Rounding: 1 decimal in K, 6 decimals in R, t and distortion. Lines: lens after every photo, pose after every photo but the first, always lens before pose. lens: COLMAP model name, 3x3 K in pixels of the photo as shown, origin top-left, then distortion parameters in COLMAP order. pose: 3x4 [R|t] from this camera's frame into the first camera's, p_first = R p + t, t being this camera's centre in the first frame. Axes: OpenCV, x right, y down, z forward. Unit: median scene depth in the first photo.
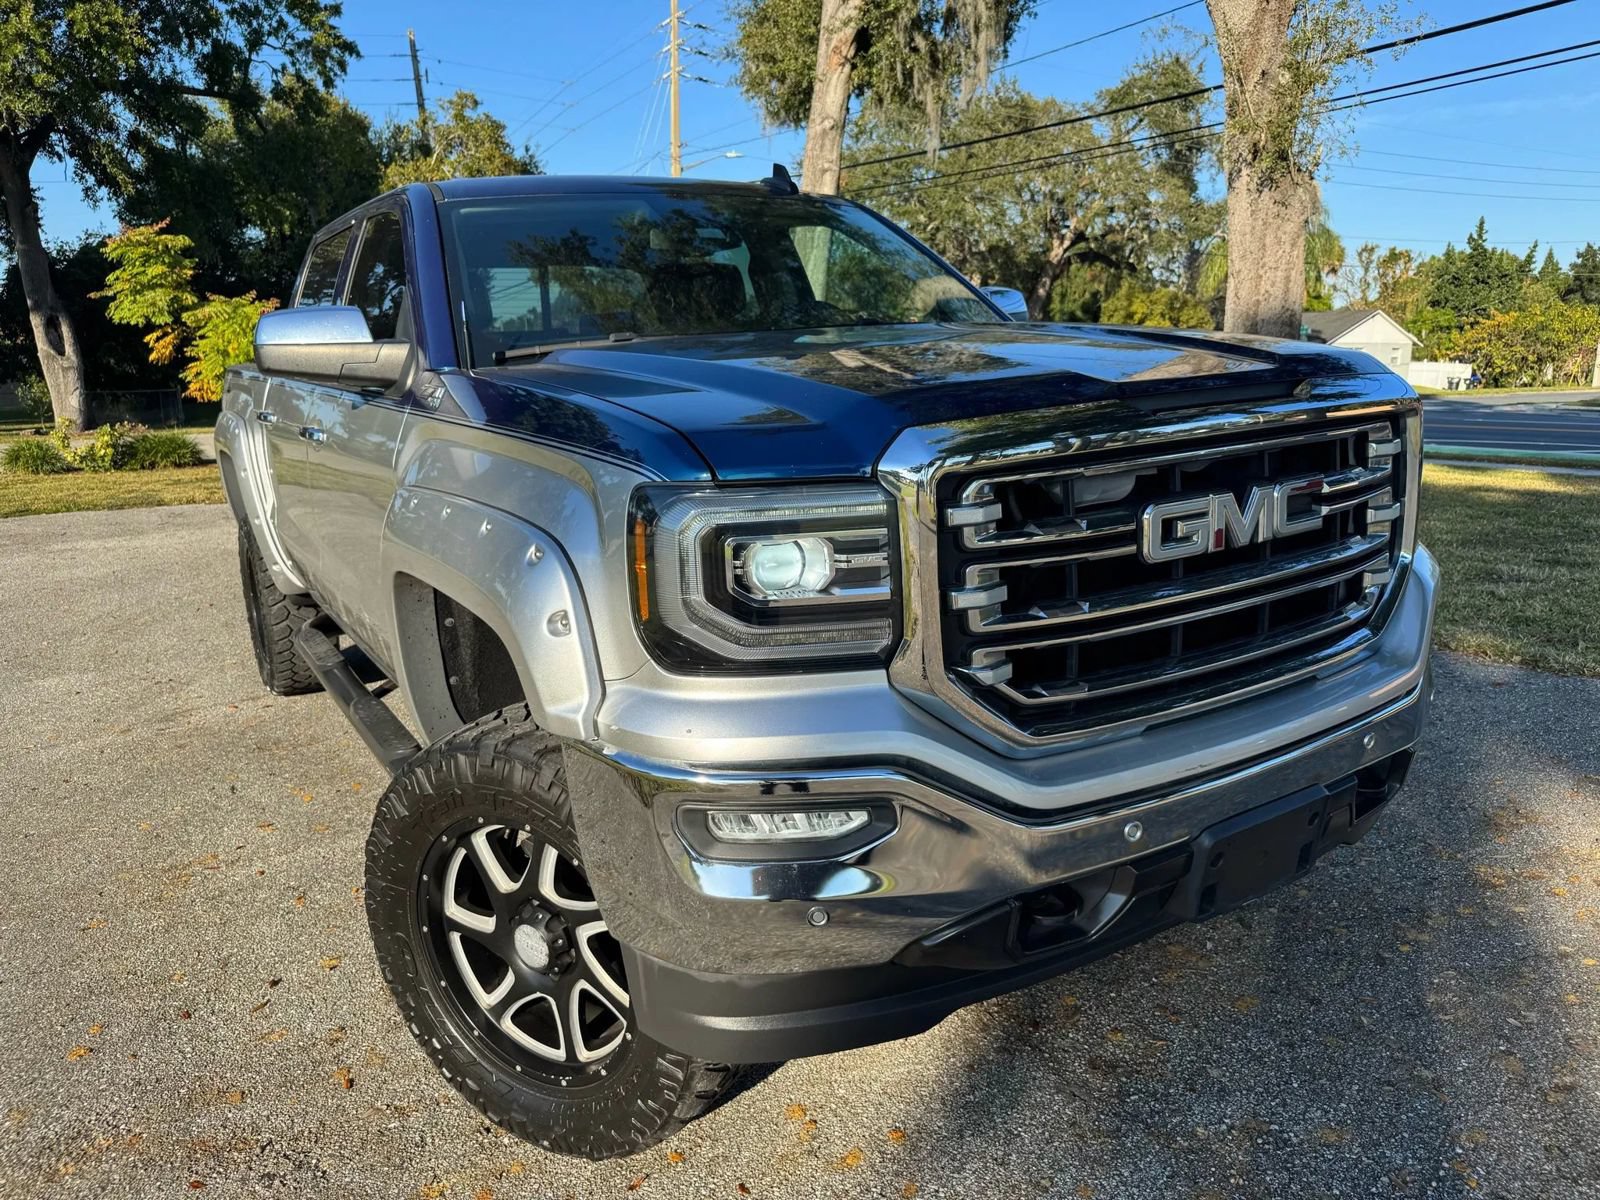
lens RADIAL K [[1172.1, 0, 803.6], [0, 1172.1, 590.0], [0, 0, 1]] dist [0.043415, -0.059006]
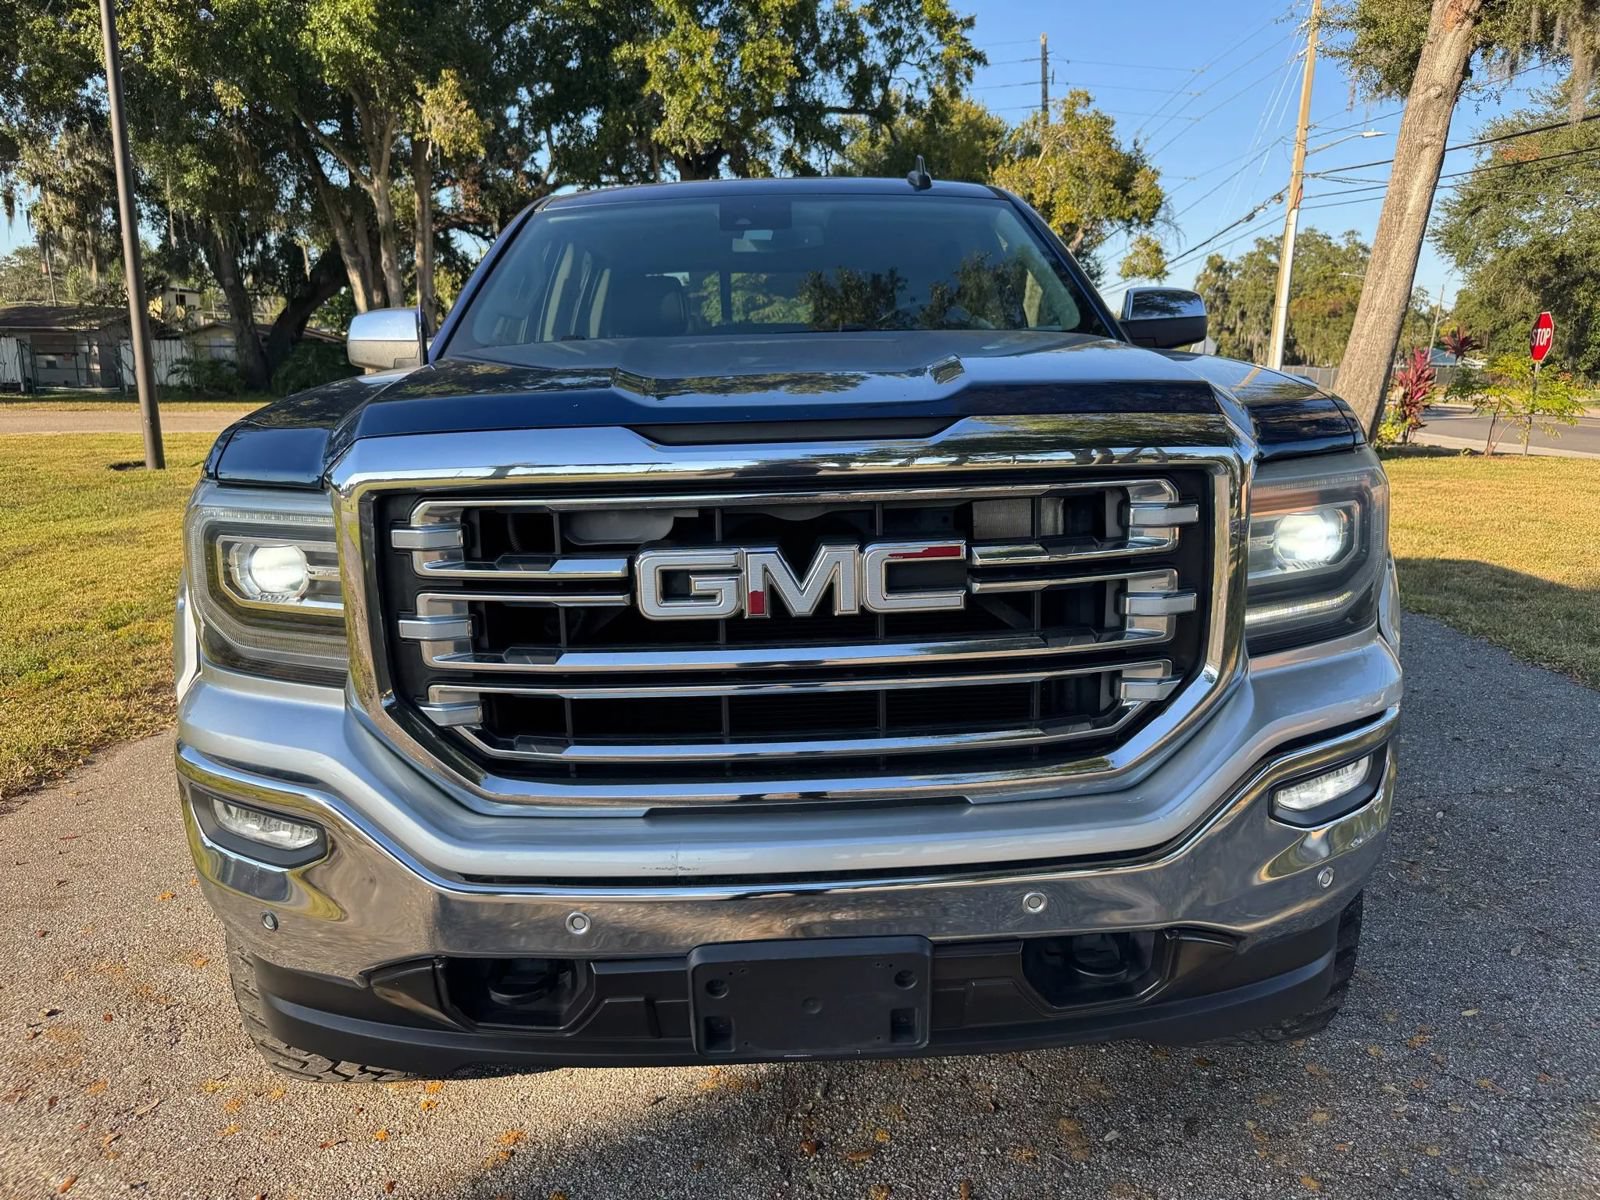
lens RADIAL K [[1173.6, 0, 791.2], [0, 1173.6, 596.3], [0, 0, 1]] dist [0.026433, -0.026095]
pose [[0.861627, 0.125543, -0.491770, 0.620813], [-0.121986, 0.991747, 0.039451, -0.066612], [0.492665, 0.025997, 0.869831, 0.243180]]
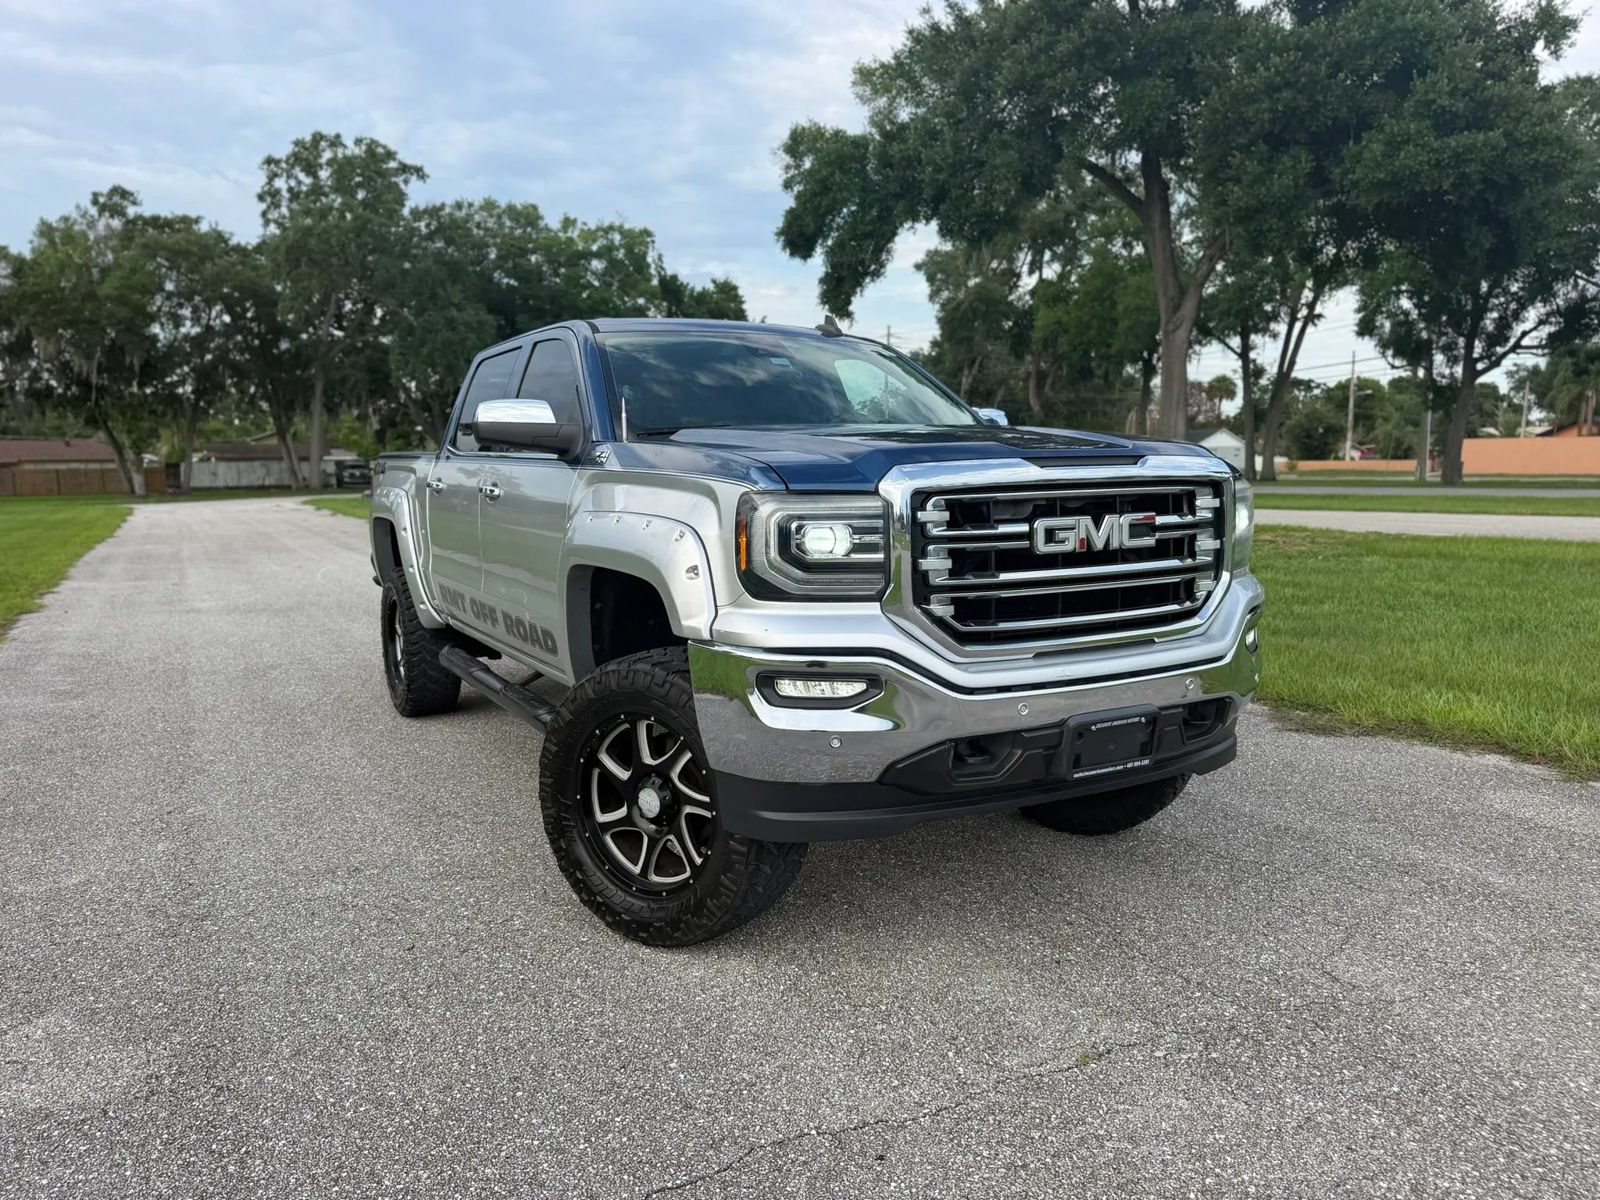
lens RADIAL K [[1172.1, 0, 825.1], [0, 1172.1, 607.0], [0, 0, 1]] dist [0.043415, -0.059006]
pose [[0.999199, 0.037292, -0.014495, 0.010232], [-0.038531, 0.994488, -0.097512, 0.179956], [0.010779, 0.097992, 0.995129, -0.531865]]
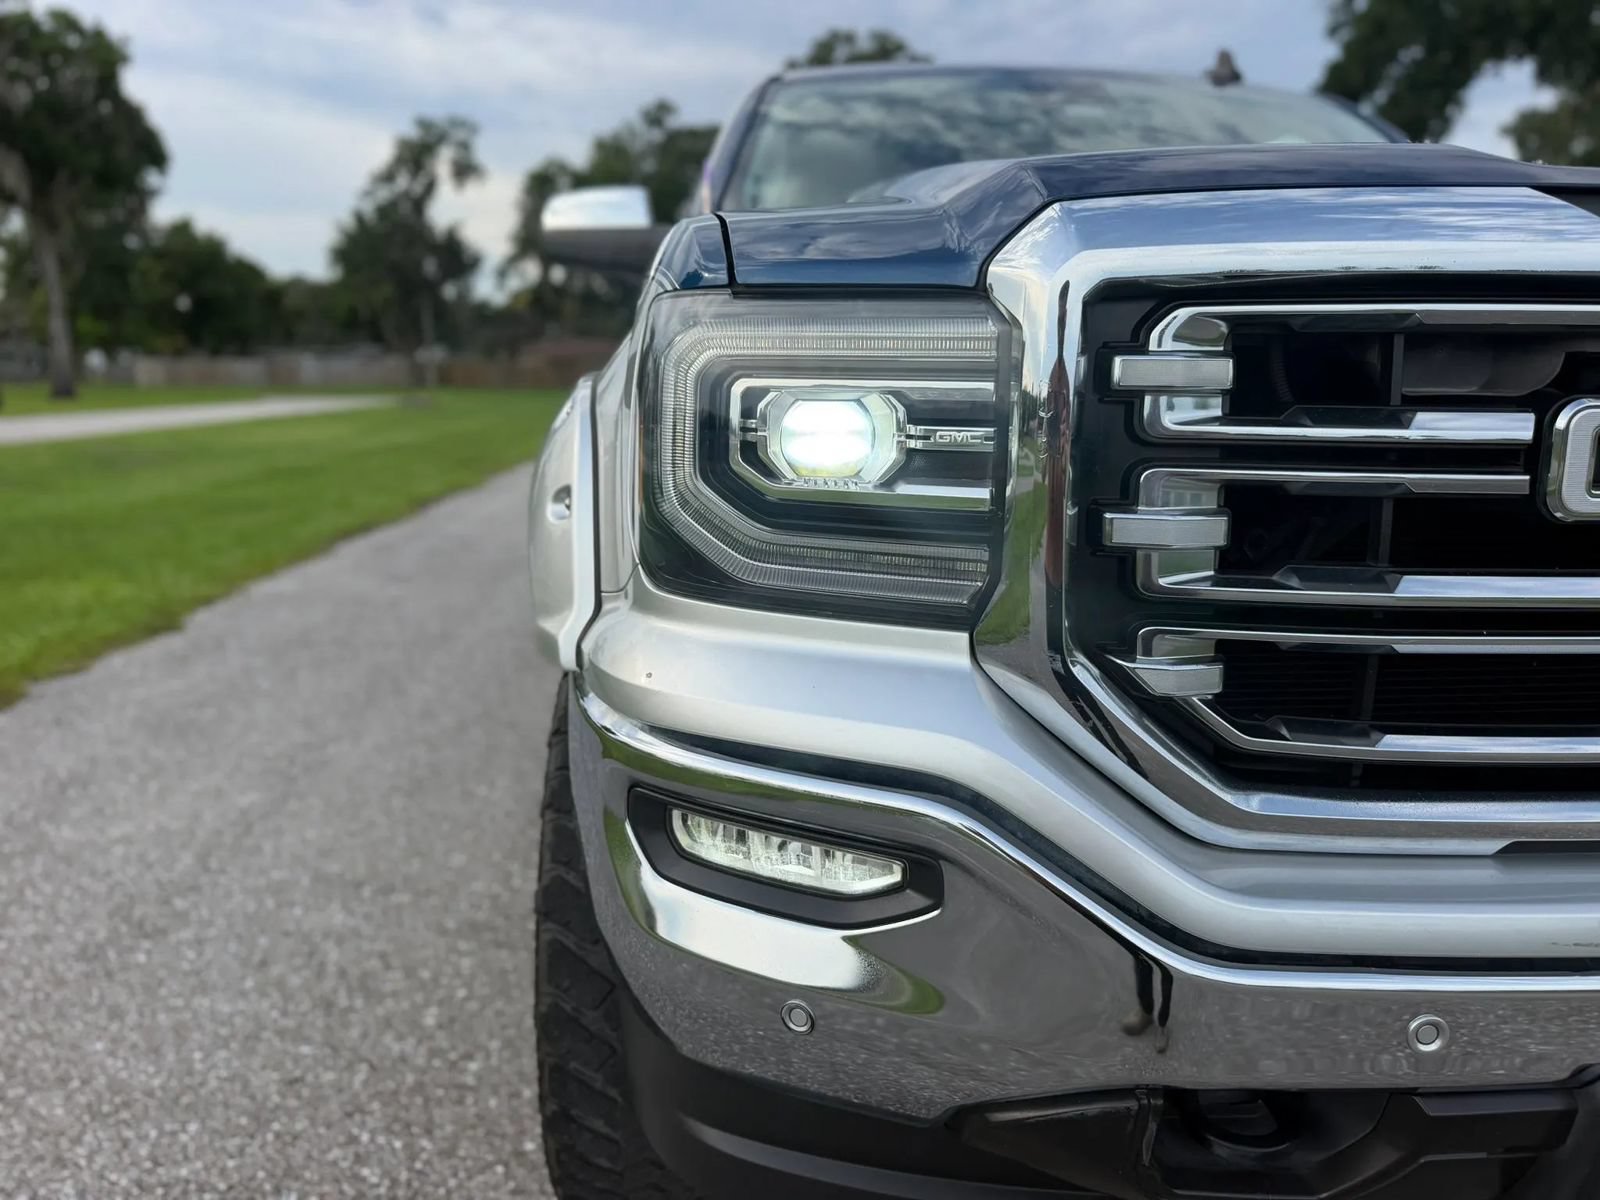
lens RADIAL K [[1172.1, 0, 783.5], [0, 1172.1, 612.4], [0, 0, 1]] dist [0.043415, -0.059006]
pose [[0.889717, 0.144160, -0.433153, 0.172059], [-0.147470, 0.988721, 0.026149, 0.040802], [0.432037, 0.040612, 0.900941, 0.316716]]
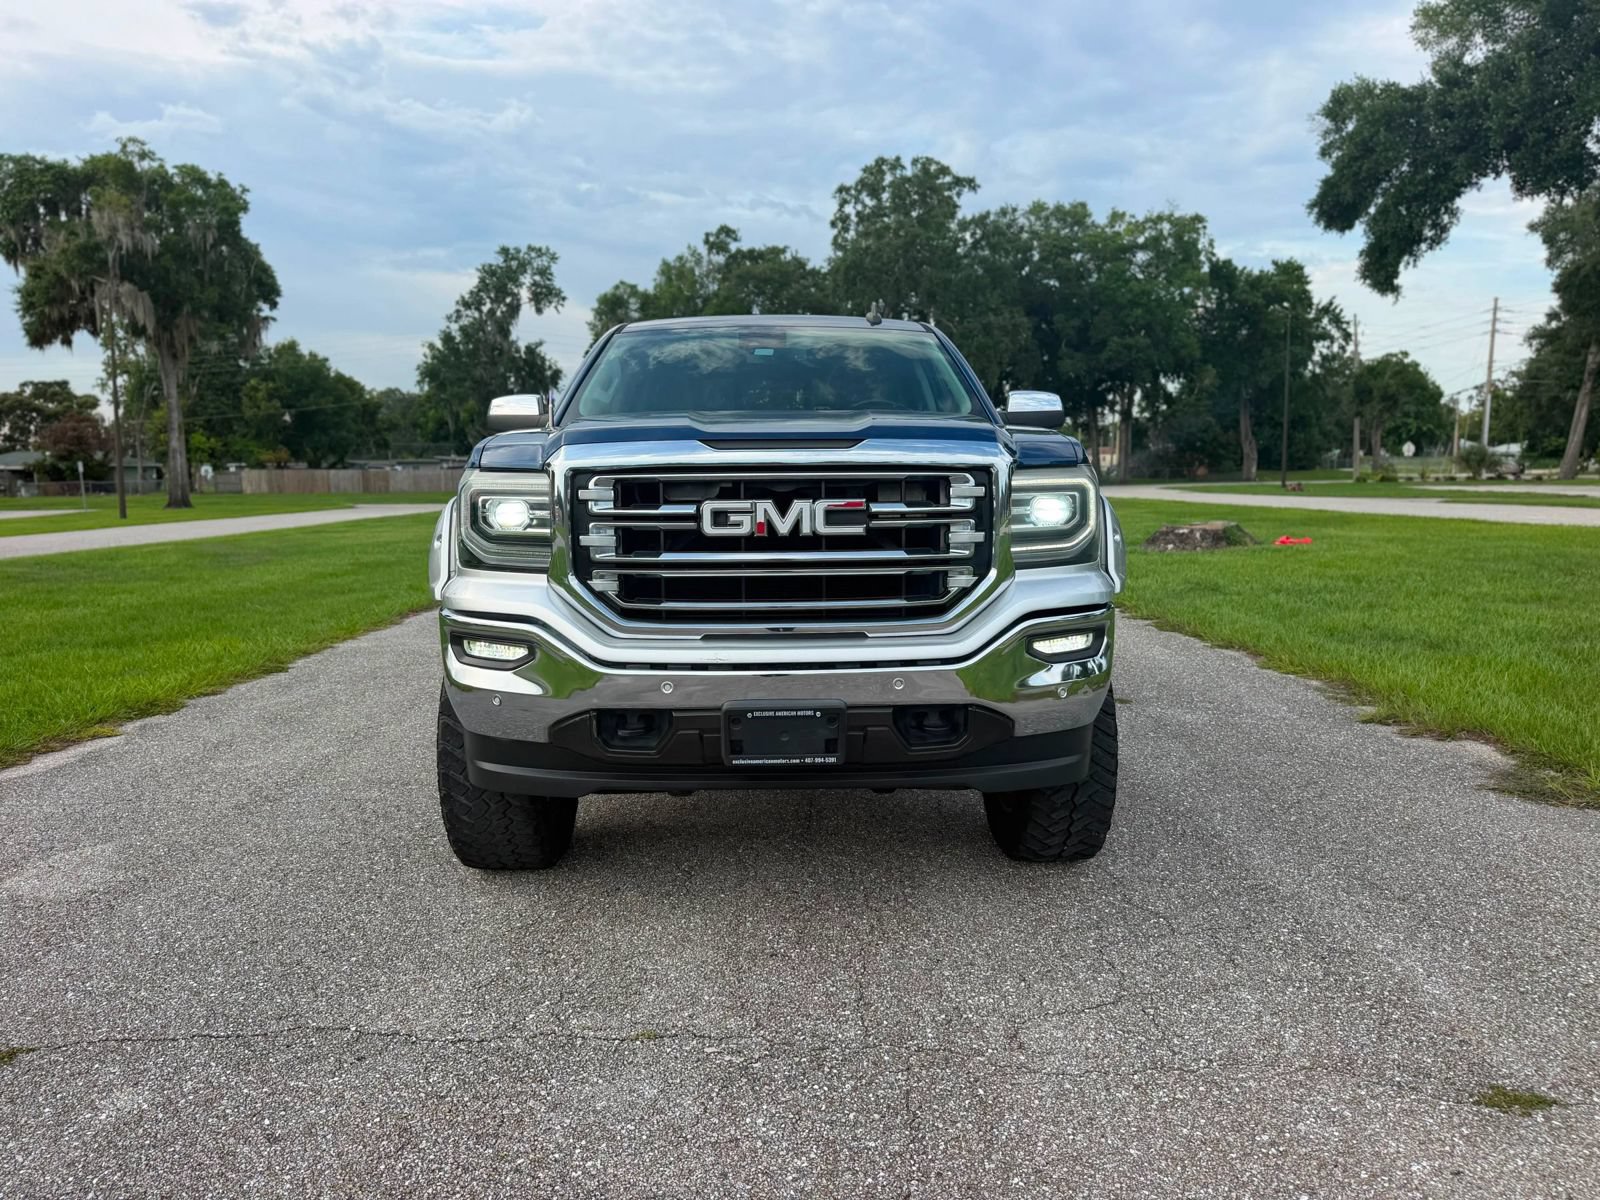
lens RADIAL K [[1172.1, 0, 791.3], [0, 1172.1, 597.7], [0, 0, 1]] dist [0.043415, -0.059006]
pose [[0.863027, 0.092806, -0.496560, 0.972355], [-0.139445, 0.988553, -0.057598, 0.114335], [0.485531, 0.118951, 0.866089, -0.310316]]
